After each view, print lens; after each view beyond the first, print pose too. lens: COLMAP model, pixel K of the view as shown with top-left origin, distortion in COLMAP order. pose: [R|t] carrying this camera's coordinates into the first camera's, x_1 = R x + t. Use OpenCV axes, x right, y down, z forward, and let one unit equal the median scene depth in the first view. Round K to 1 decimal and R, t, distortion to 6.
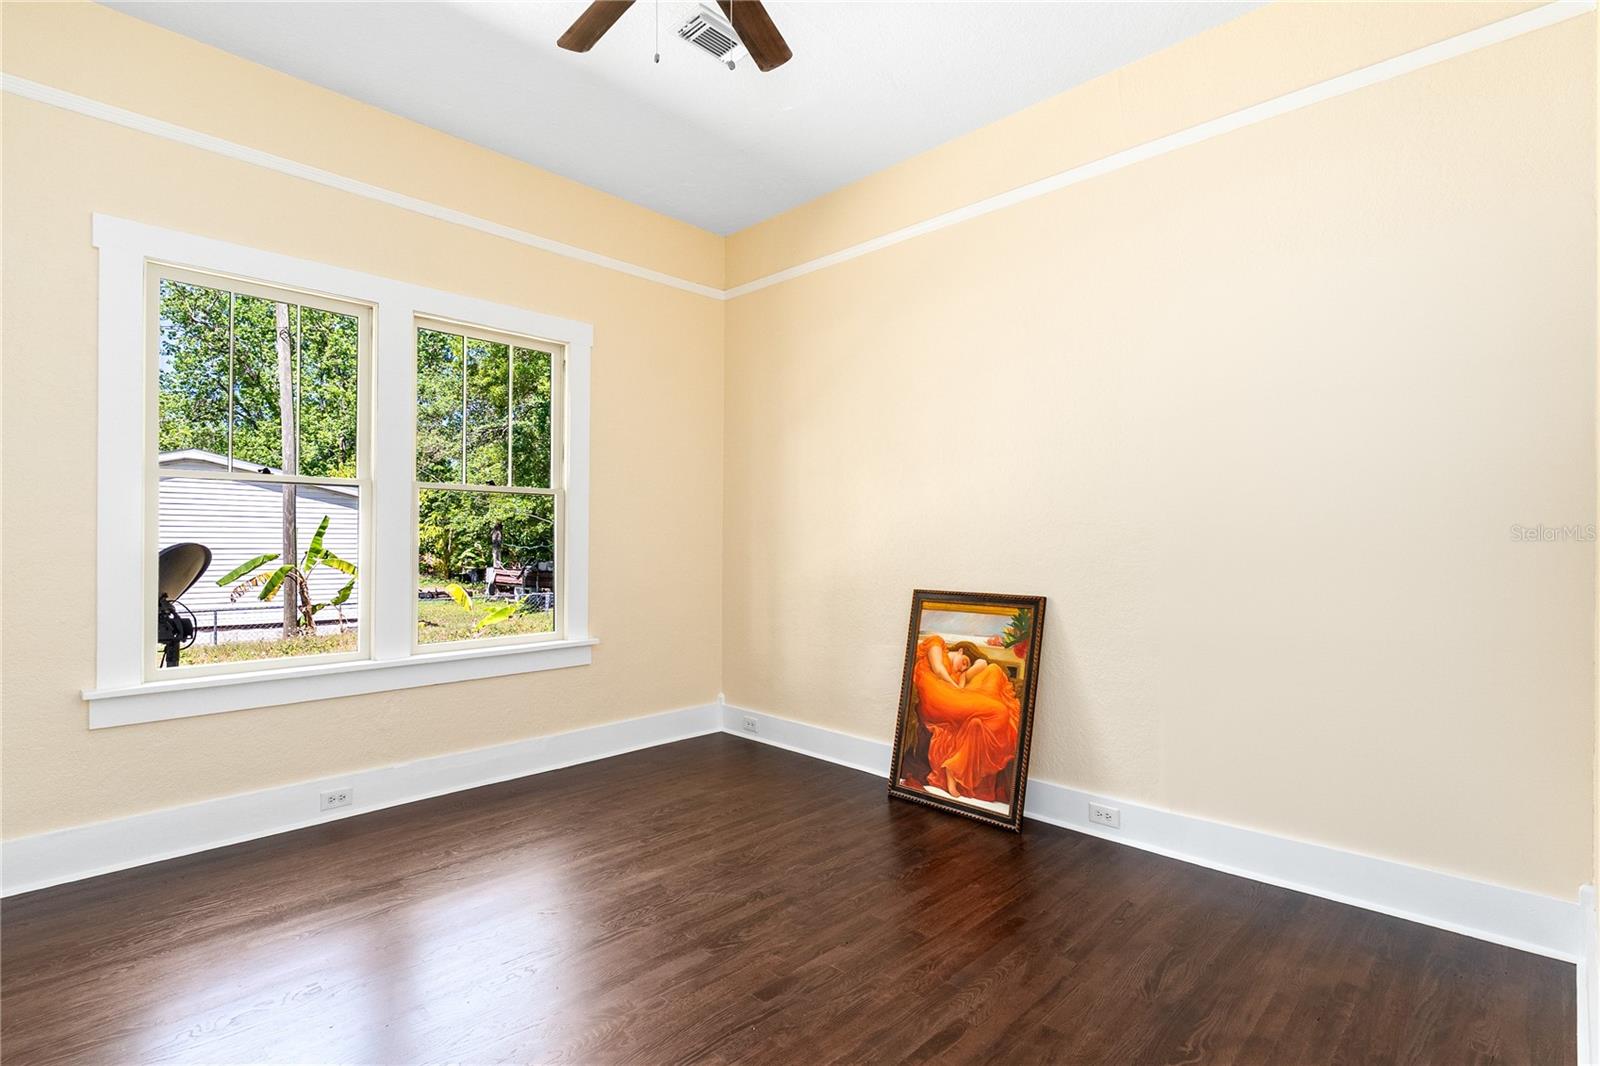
lens RADIAL K [[766.9, 0, 800.0], [0, 766.9, 533.0], [0, 0, 1]] dist [-0.001396, -0.000692]
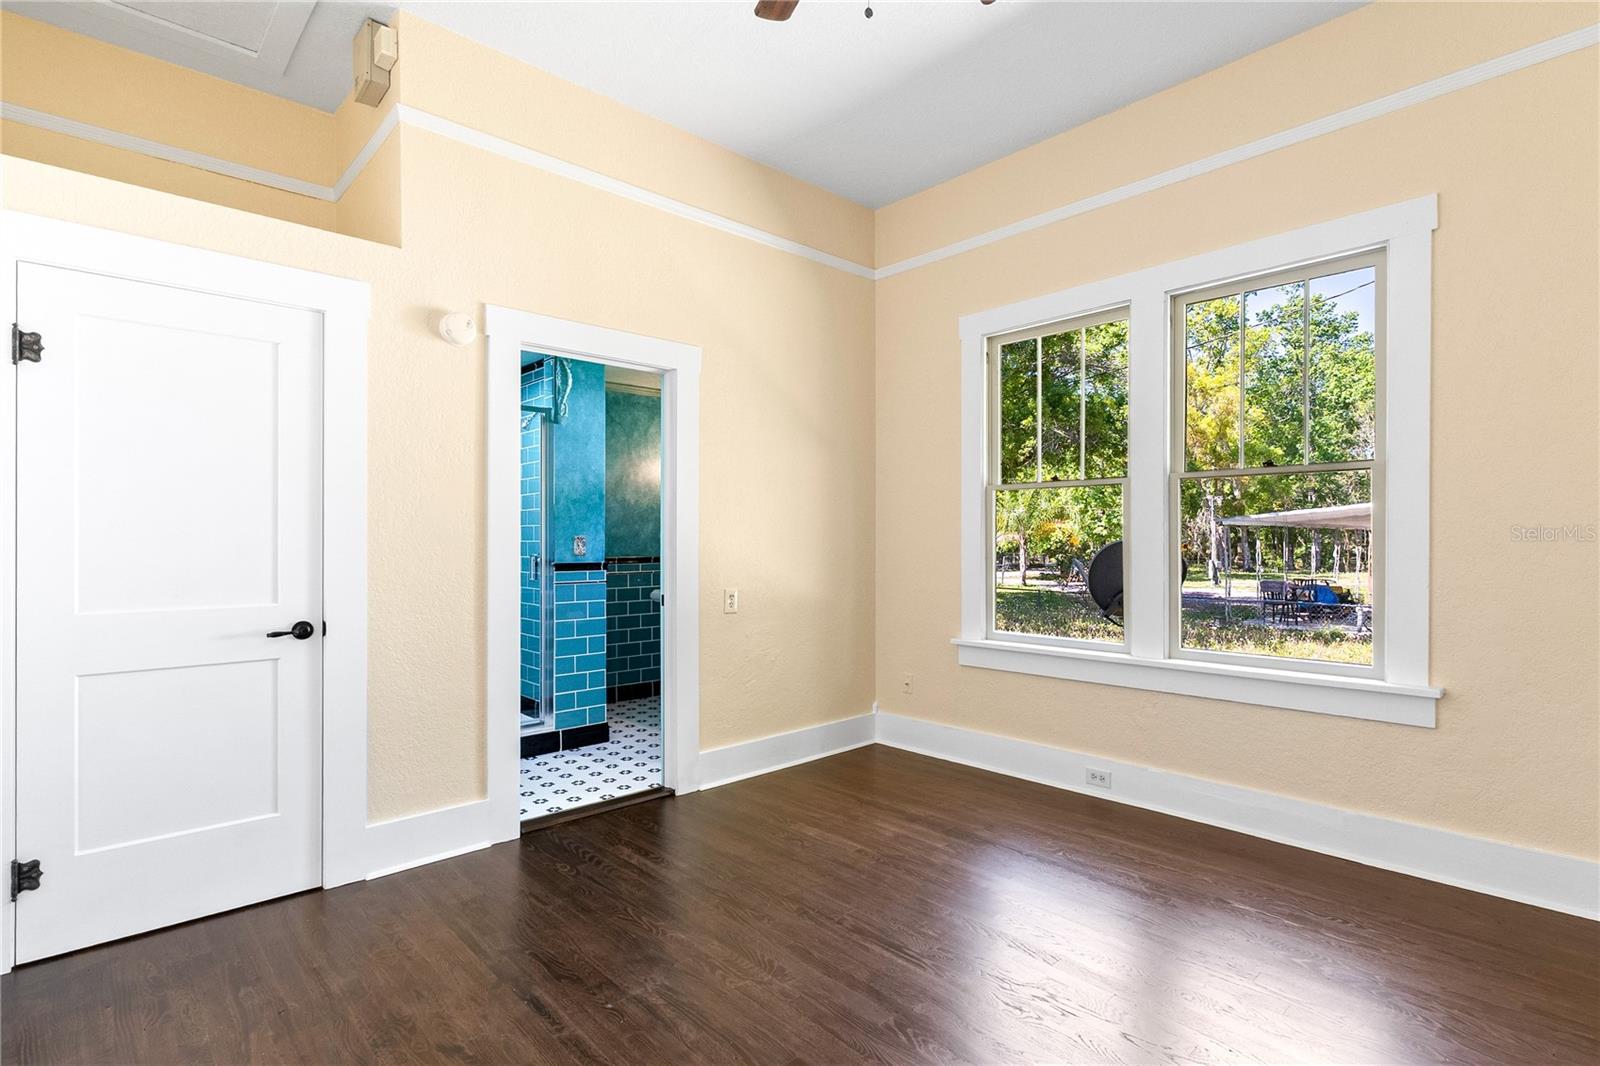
lens RADIAL K [[766.9, 0, 800.0], [0, 766.9, 533.0], [0, 0, 1]] dist [-0.001396, -0.000692]
pose [[-0.043321, -0.010659, -0.999004, 0.492110], [0.013205, 0.999850, -0.011240, 0.011351], [0.998974, -0.013679, -0.043174, 0.638989]]
